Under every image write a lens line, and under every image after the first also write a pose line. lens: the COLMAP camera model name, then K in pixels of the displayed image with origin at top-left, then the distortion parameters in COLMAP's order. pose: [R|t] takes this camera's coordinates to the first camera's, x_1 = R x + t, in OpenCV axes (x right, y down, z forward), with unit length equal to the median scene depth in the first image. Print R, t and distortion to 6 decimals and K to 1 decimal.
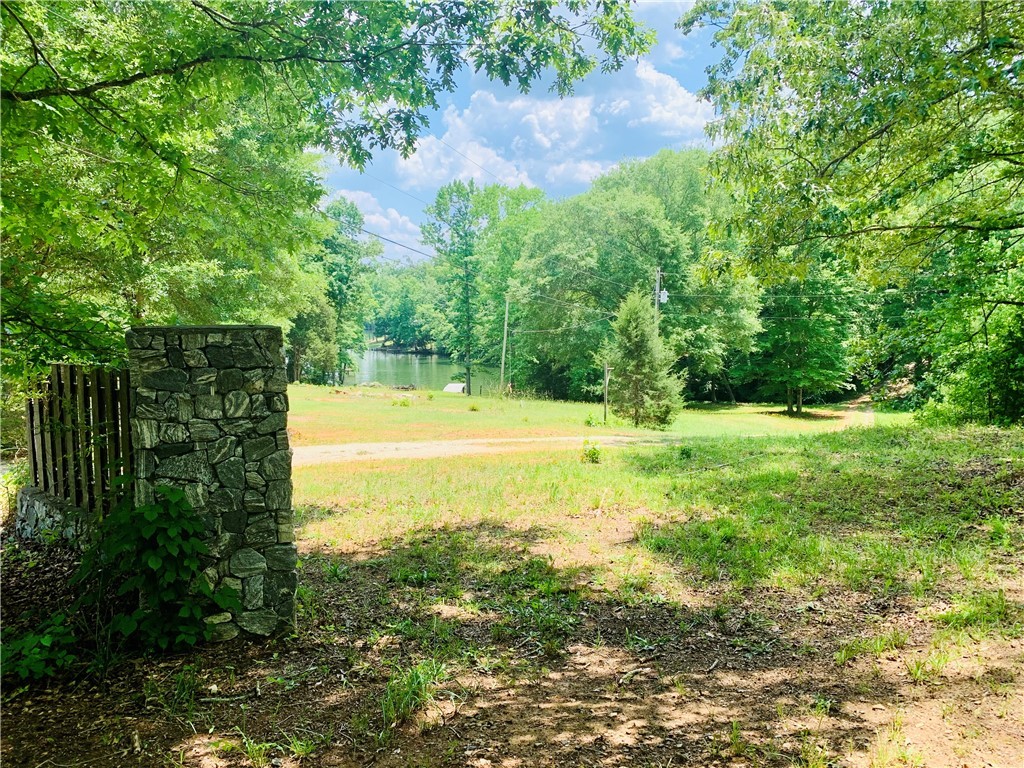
lens RADIAL K [[780.9, 0, 510.6], [0, 780.9, 385.8], [0, 0, 1]] dist [0.054342, -0.078564]
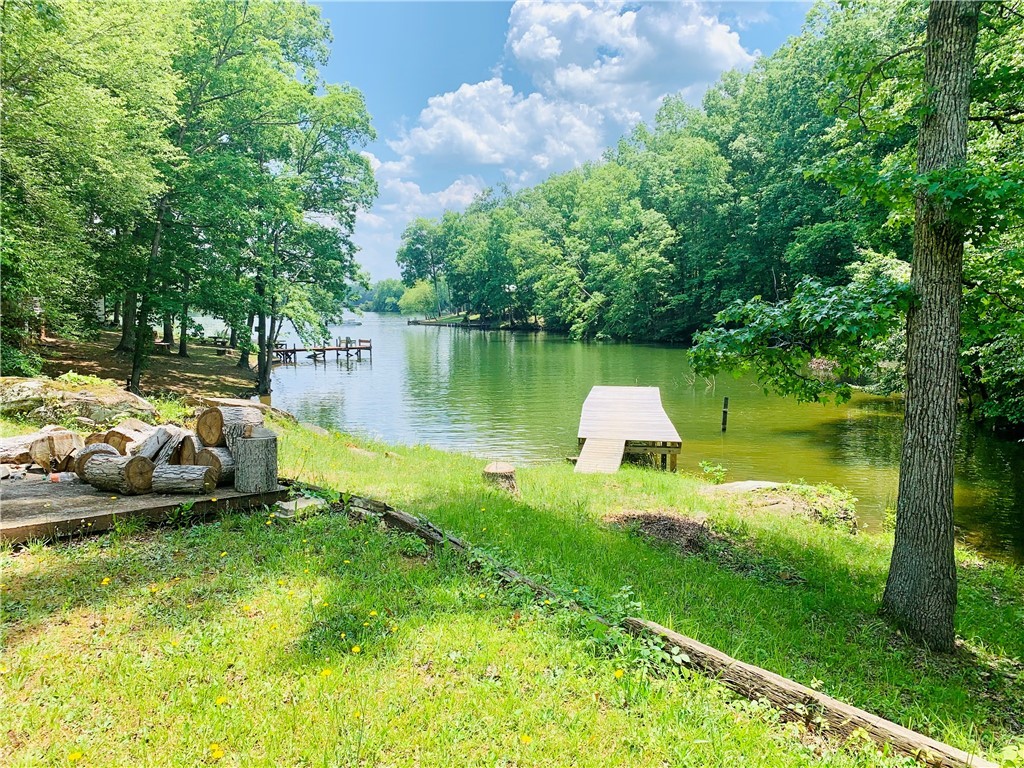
lens RADIAL K [[780.9, 0, 510.4], [0, 780.9, 391.0], [0, 0, 1]] dist [0.054342, -0.078564]
pose [[0.990970, 0.024854, -0.131762, -0.037651], [-0.022750, 0.999589, 0.017450, -0.002294], [0.132142, -0.014295, 0.991128, 0.375221]]
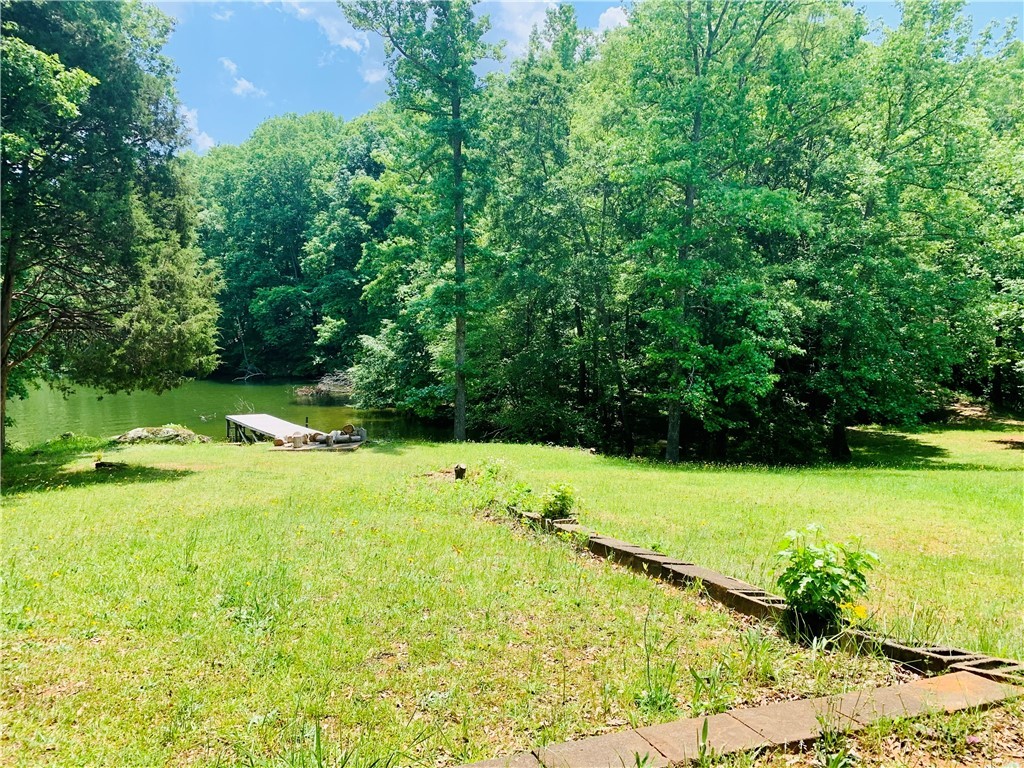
lens RADIAL K [[780.9, 0, 534.0], [0, 780.9, 374.1], [0, 0, 1]] dist [0.054342, -0.078564]
pose [[0.793083, -0.011965, 0.608997, -0.110967], [0.030030, 0.999359, -0.019473, -0.006182], [-0.608373, 0.033732, 0.792934, 0.273819]]
